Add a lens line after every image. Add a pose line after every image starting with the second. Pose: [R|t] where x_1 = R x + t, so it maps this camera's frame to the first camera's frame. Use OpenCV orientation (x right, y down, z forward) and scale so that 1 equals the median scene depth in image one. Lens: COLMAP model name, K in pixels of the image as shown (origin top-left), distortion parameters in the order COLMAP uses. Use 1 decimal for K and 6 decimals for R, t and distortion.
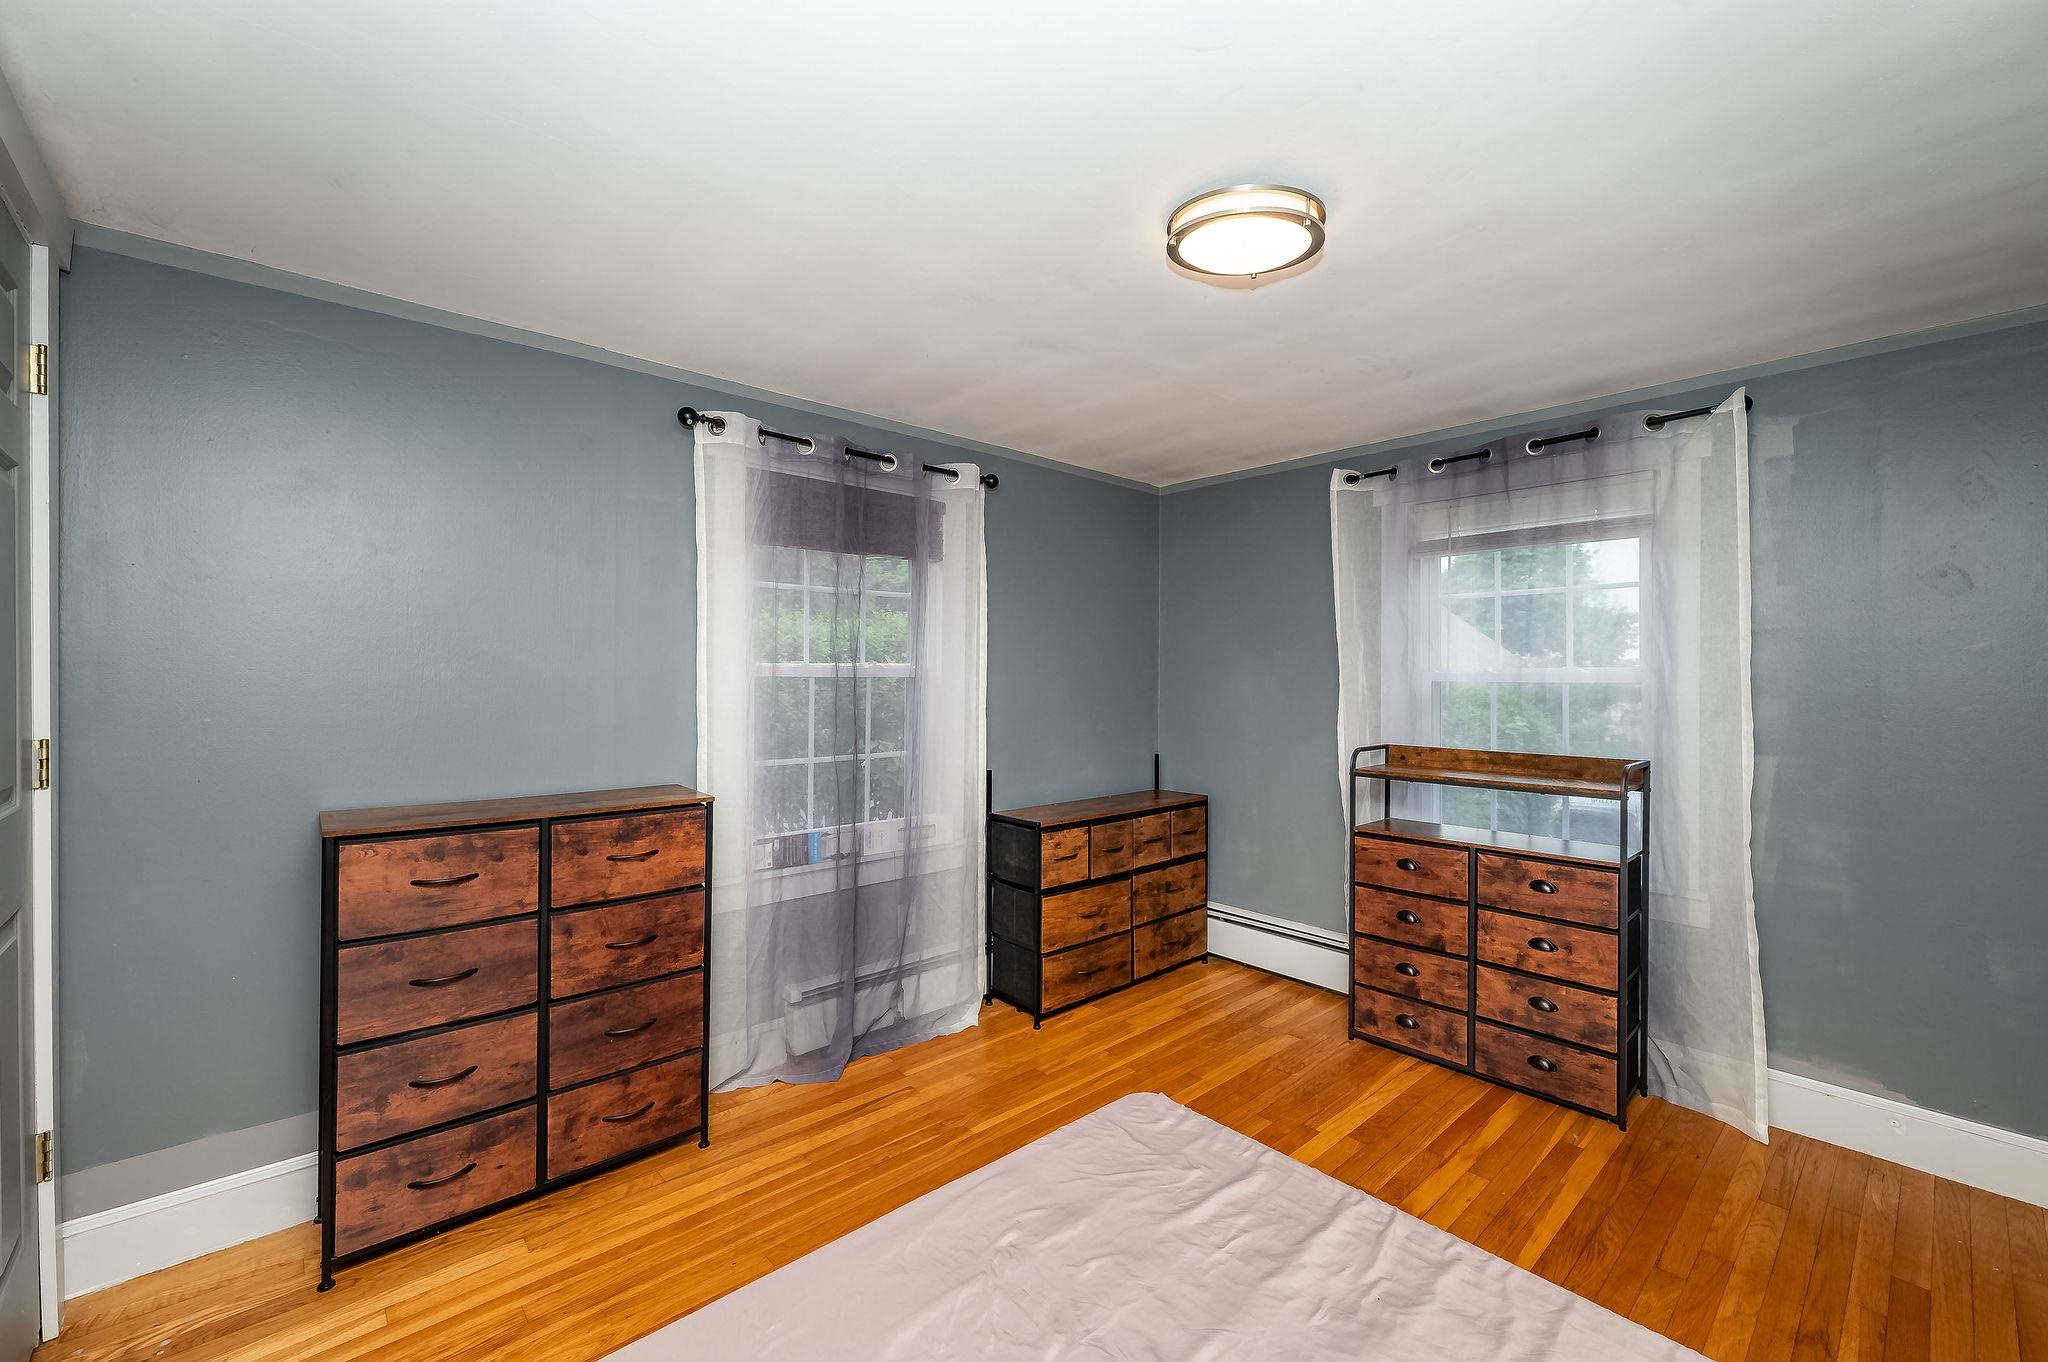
lens RADIAL K [[818.4, 0, 1016.7], [0, 818.4, 675.7], [0, 0, 1]] dist [-0.000563, -0.000220]
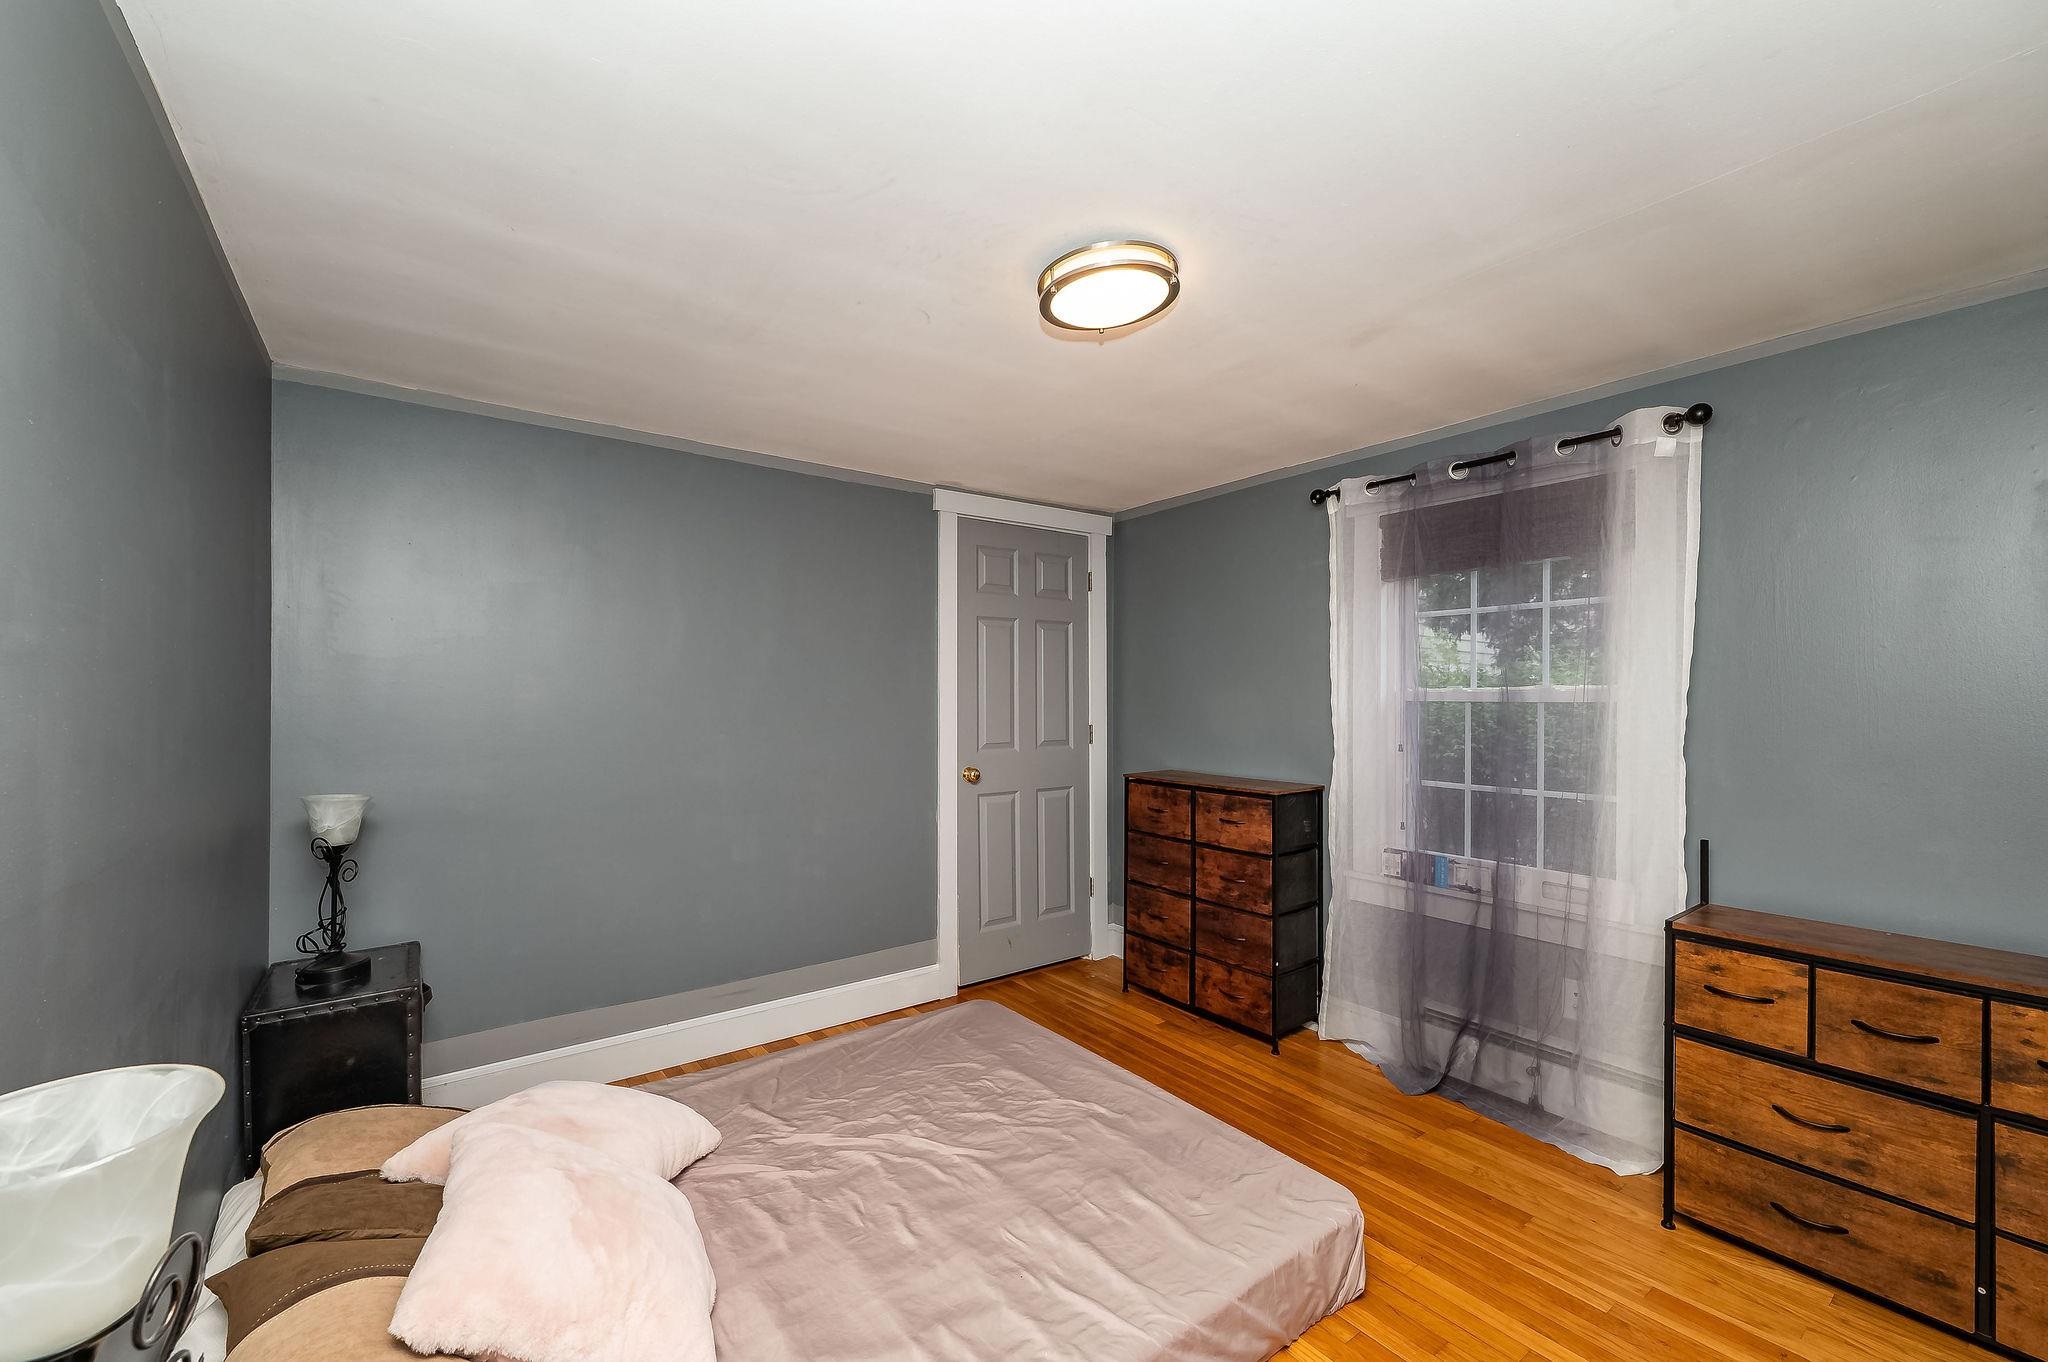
lens RADIAL K [[832.7, 0, 1019.2], [0, 832.7, 690.7], [0, 0, 1]] dist [0.000398, -0.000031]
pose [[-0.089775, -0.007349, -0.995935, 0.734510], [0.001378, 0.999971, -0.007503, -0.004357], [0.995961, -0.002046, -0.089762, 0.515839]]
